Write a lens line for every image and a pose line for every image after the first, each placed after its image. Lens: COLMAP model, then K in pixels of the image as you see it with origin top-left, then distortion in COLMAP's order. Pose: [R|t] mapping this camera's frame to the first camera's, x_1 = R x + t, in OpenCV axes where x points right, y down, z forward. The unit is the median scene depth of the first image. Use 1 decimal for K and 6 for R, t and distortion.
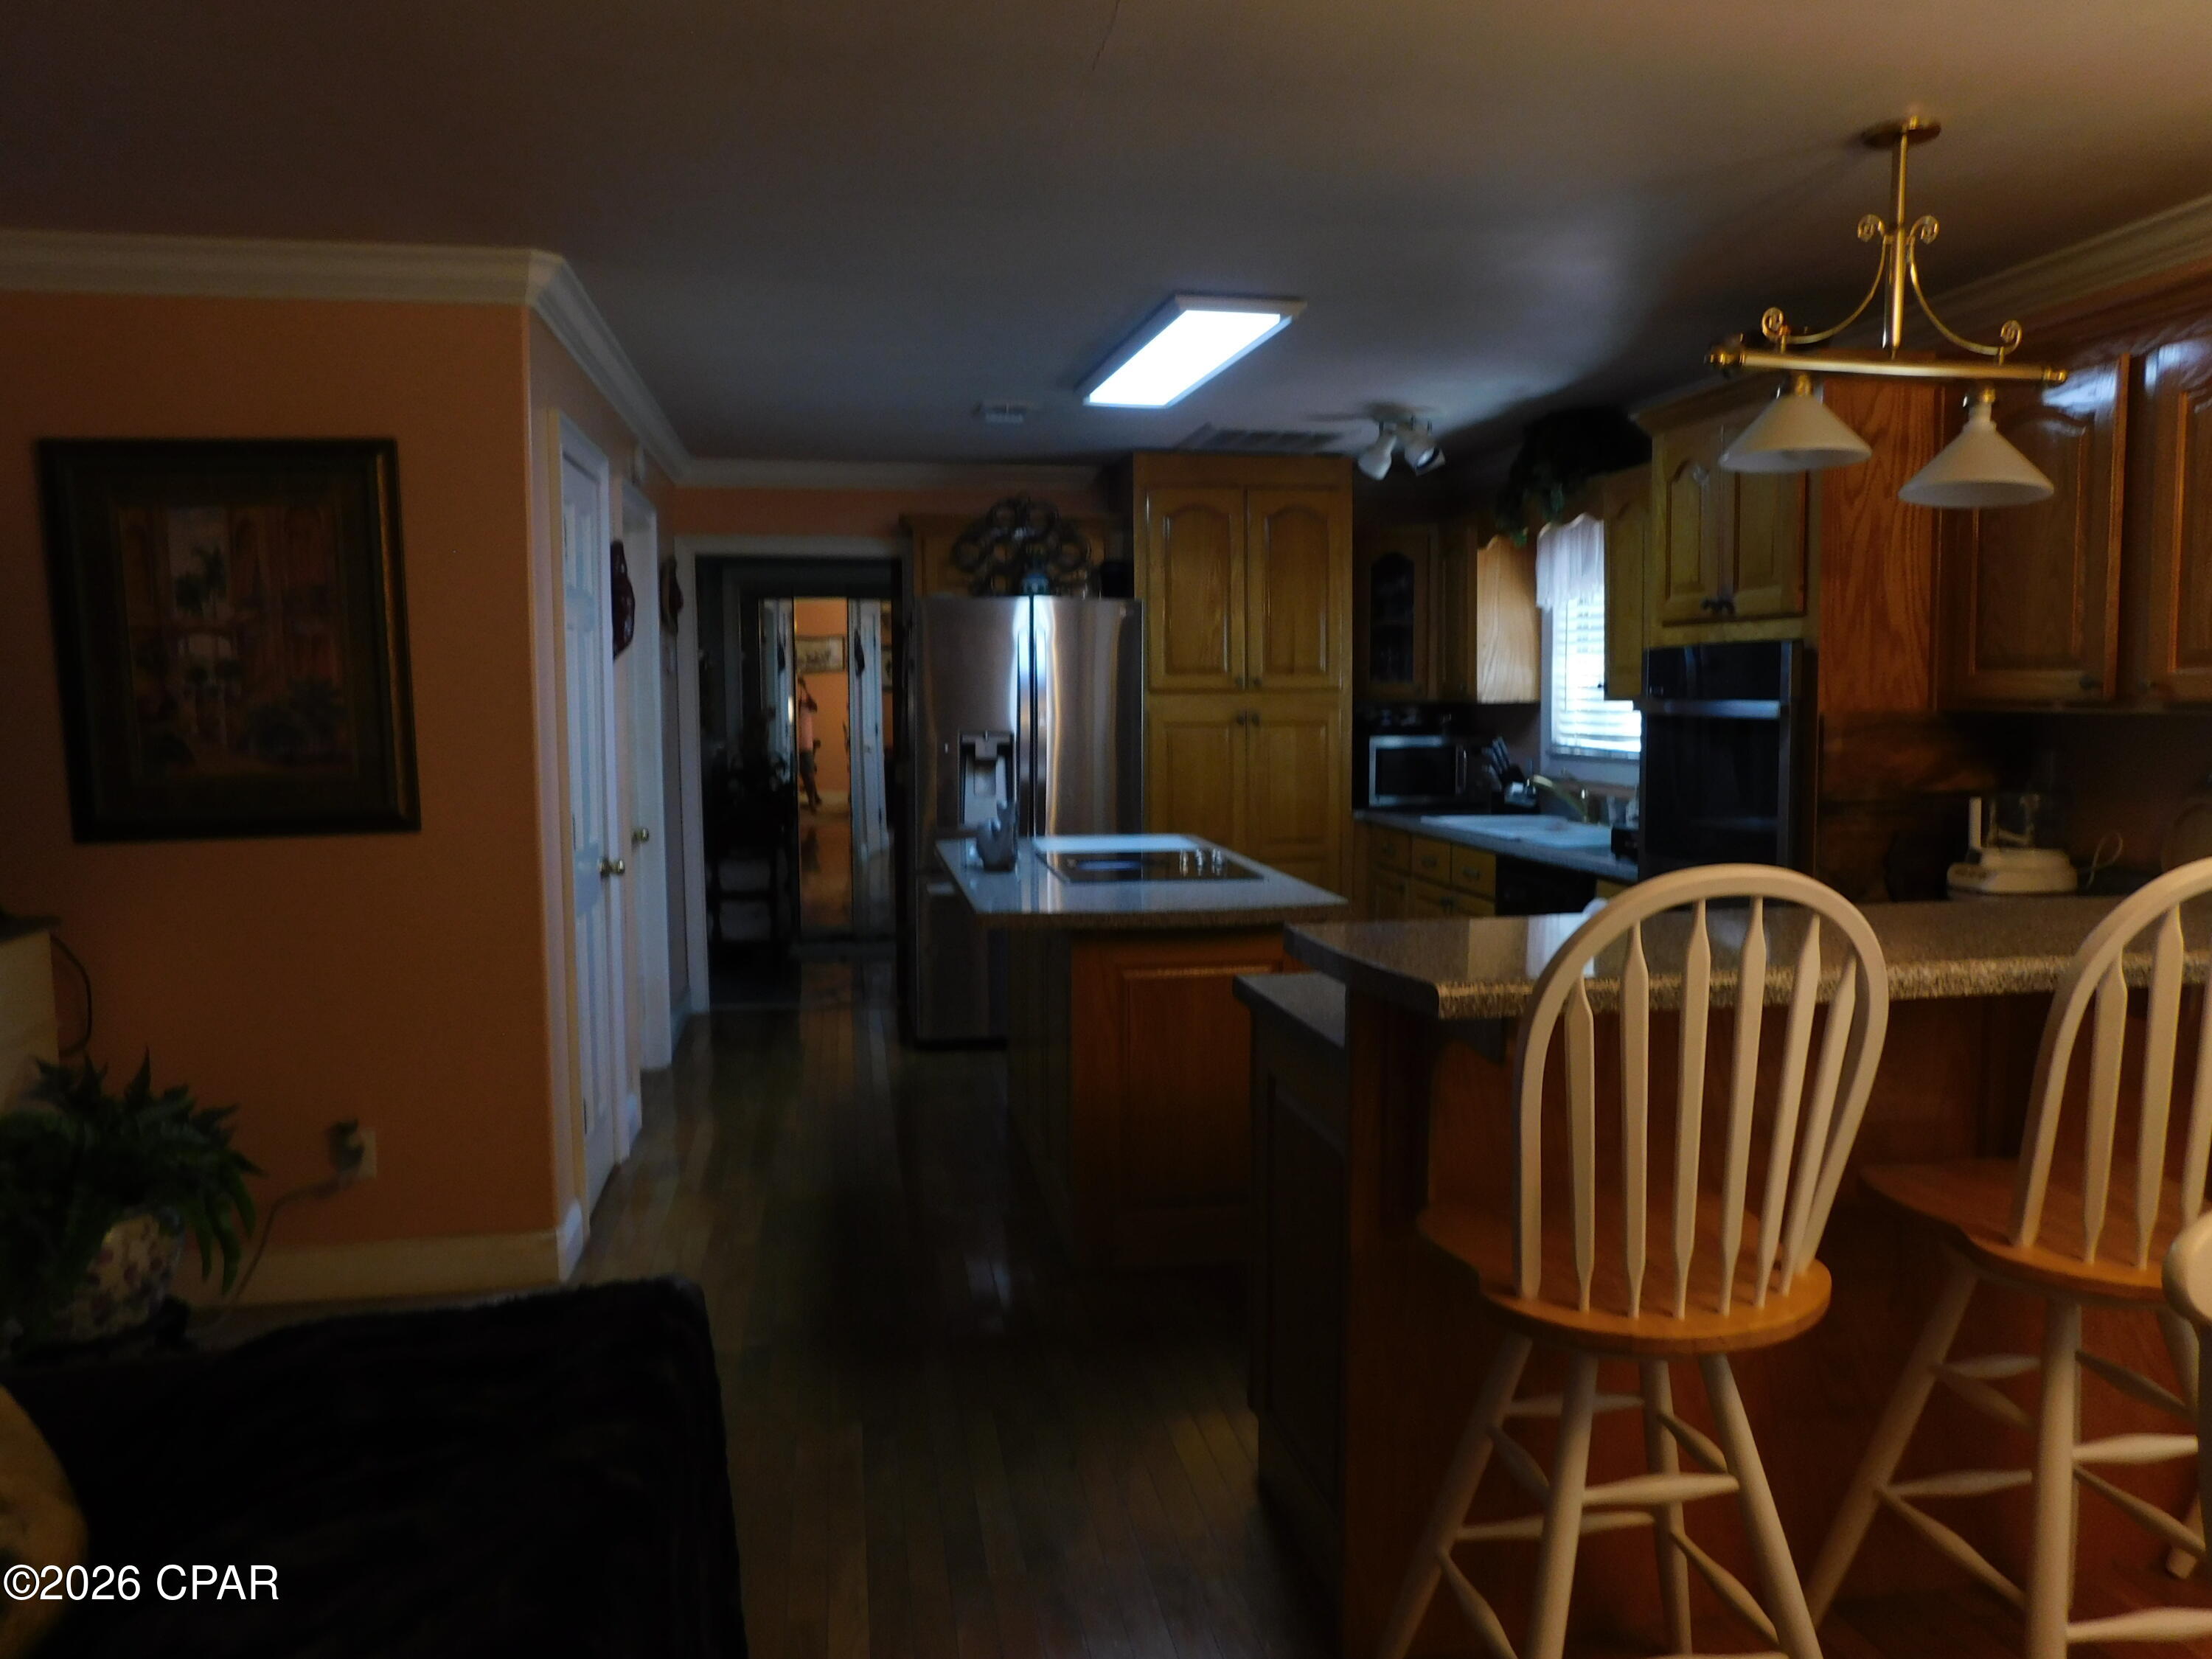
lens RADIAL K [[1530.6, 0, 1108.4], [0, 1530.6, 817.0], [0, 0, 1]] dist [-0.068723, 0.063808]
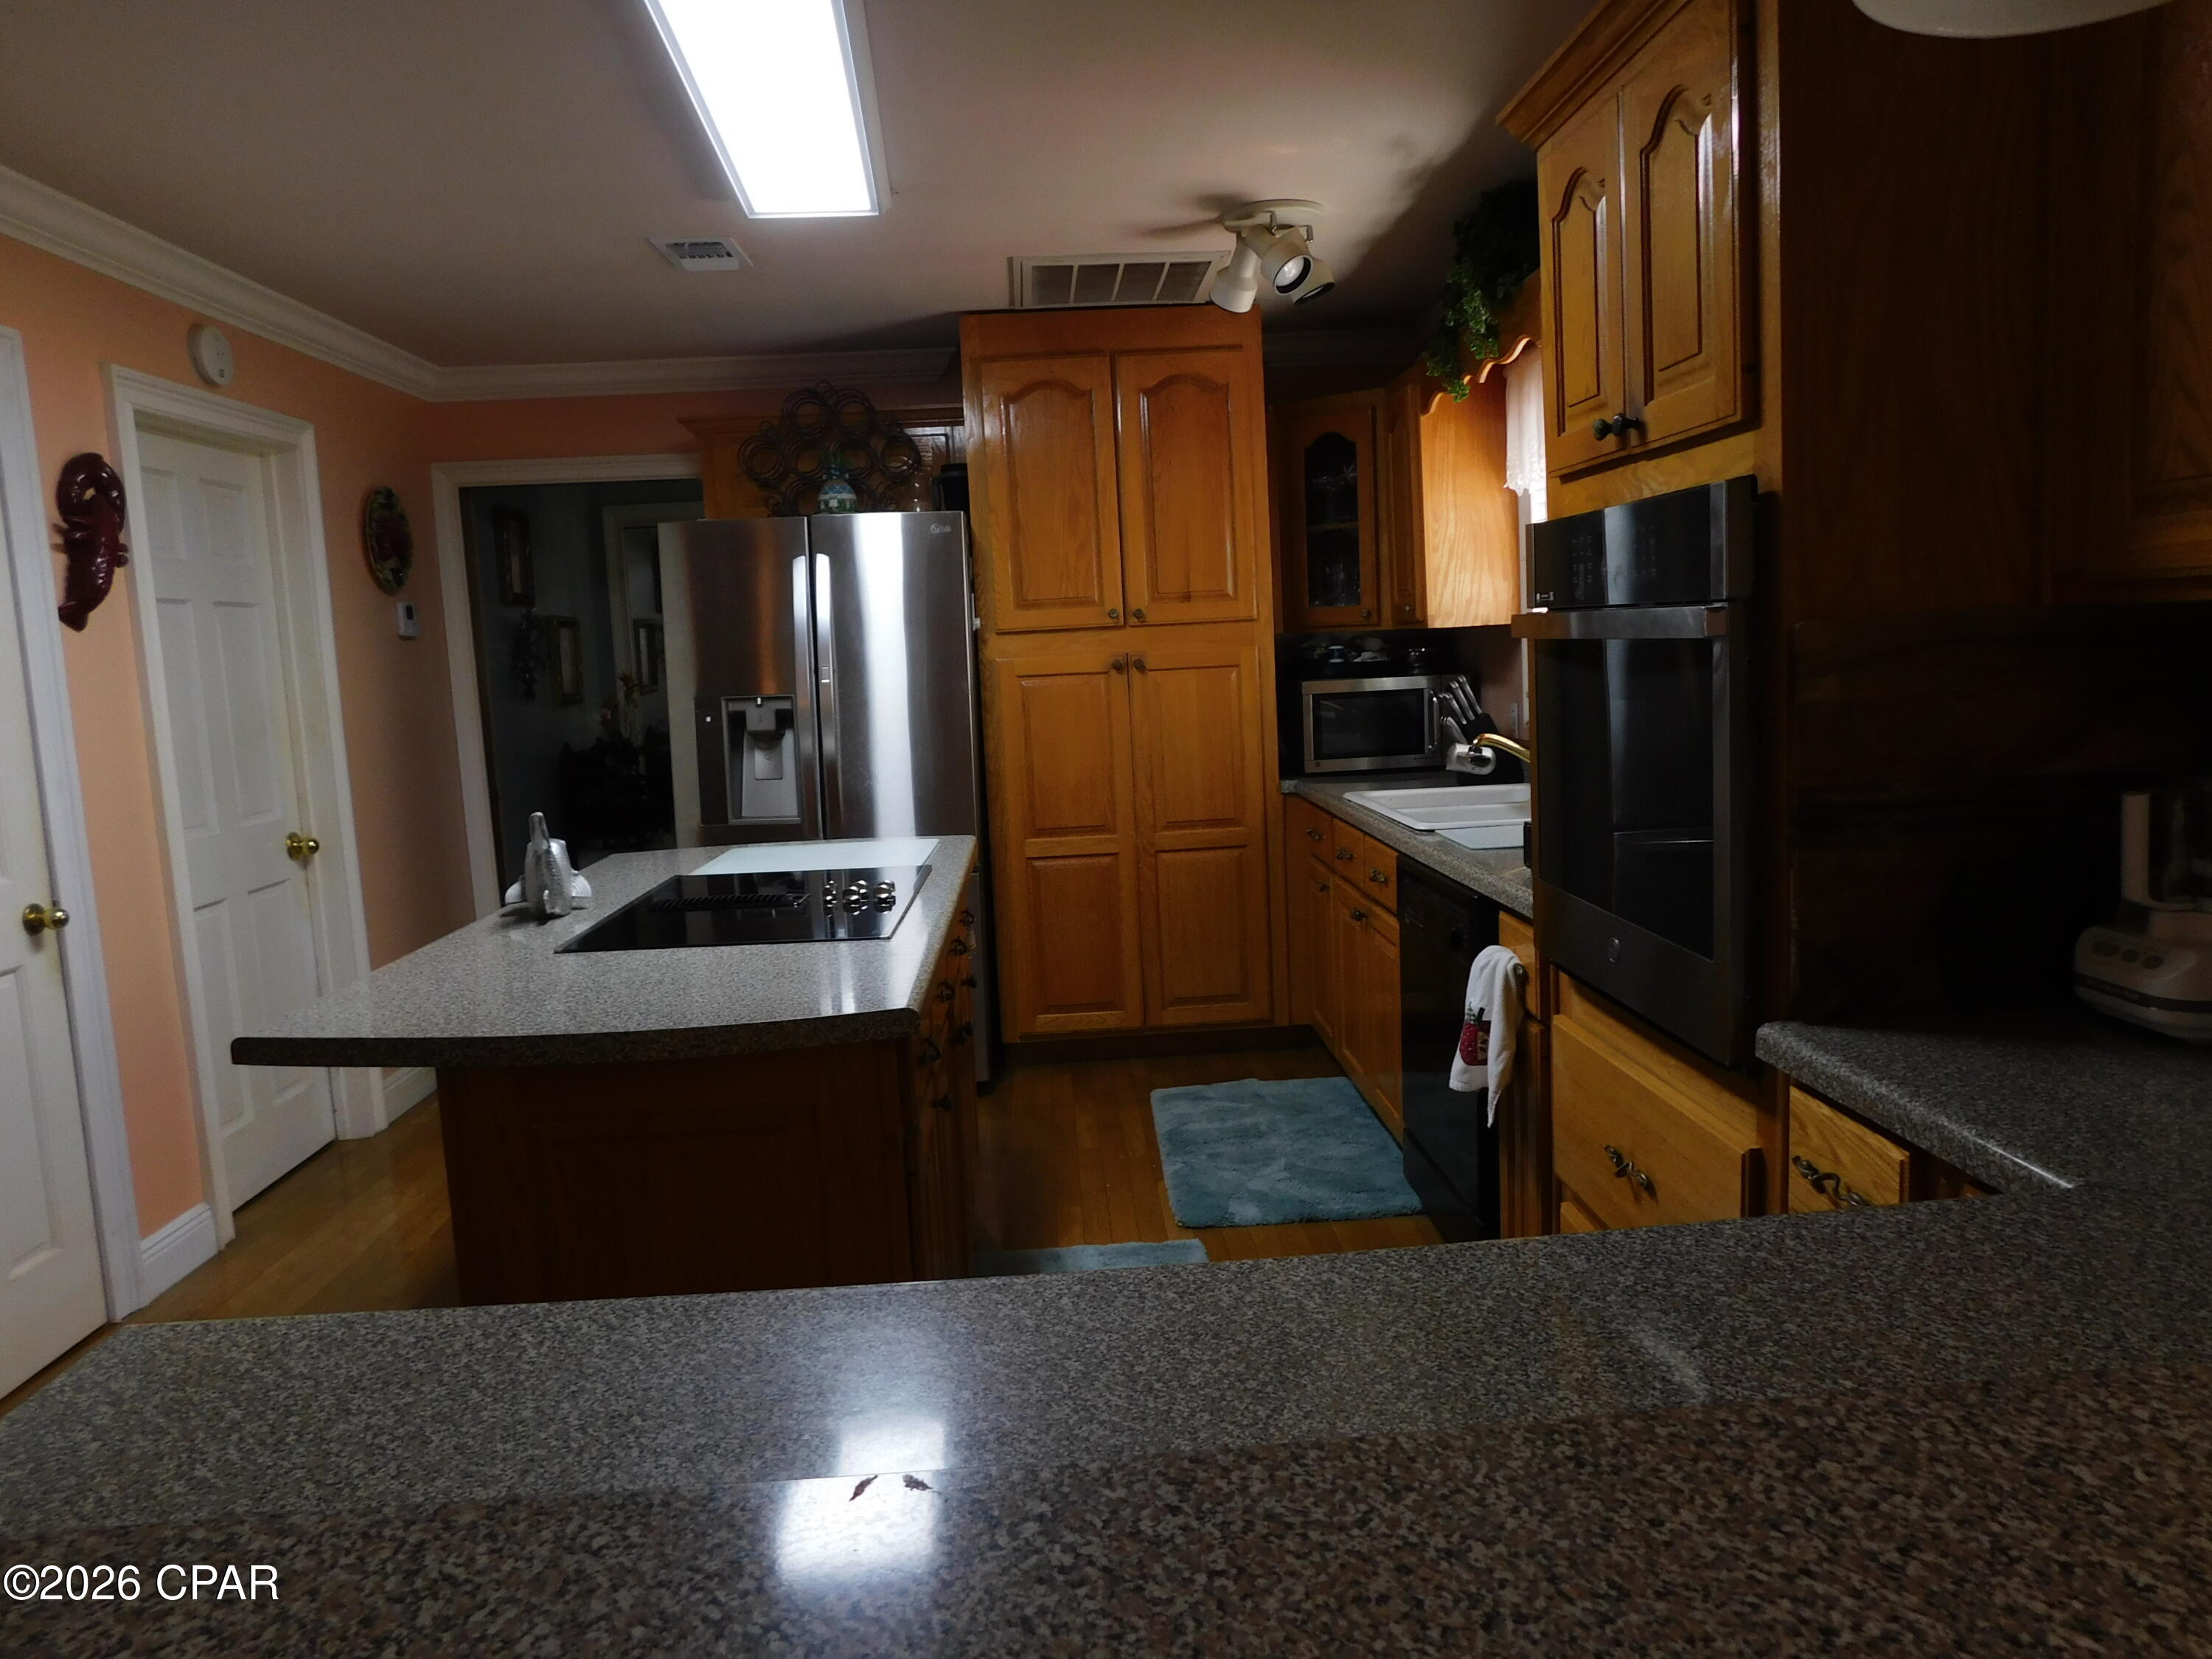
lens RADIAL K [[1466.1, 0, 1109.5], [0, 1466.1, 818.7], [0, 0, 1]] dist [-0.059771, 0.046609]
pose [[0.991647, -0.027110, -0.126099, 0.178666], [0.032512, 0.998631, 0.040979, -0.018734], [0.124815, -0.044736, 0.991171, 0.292748]]
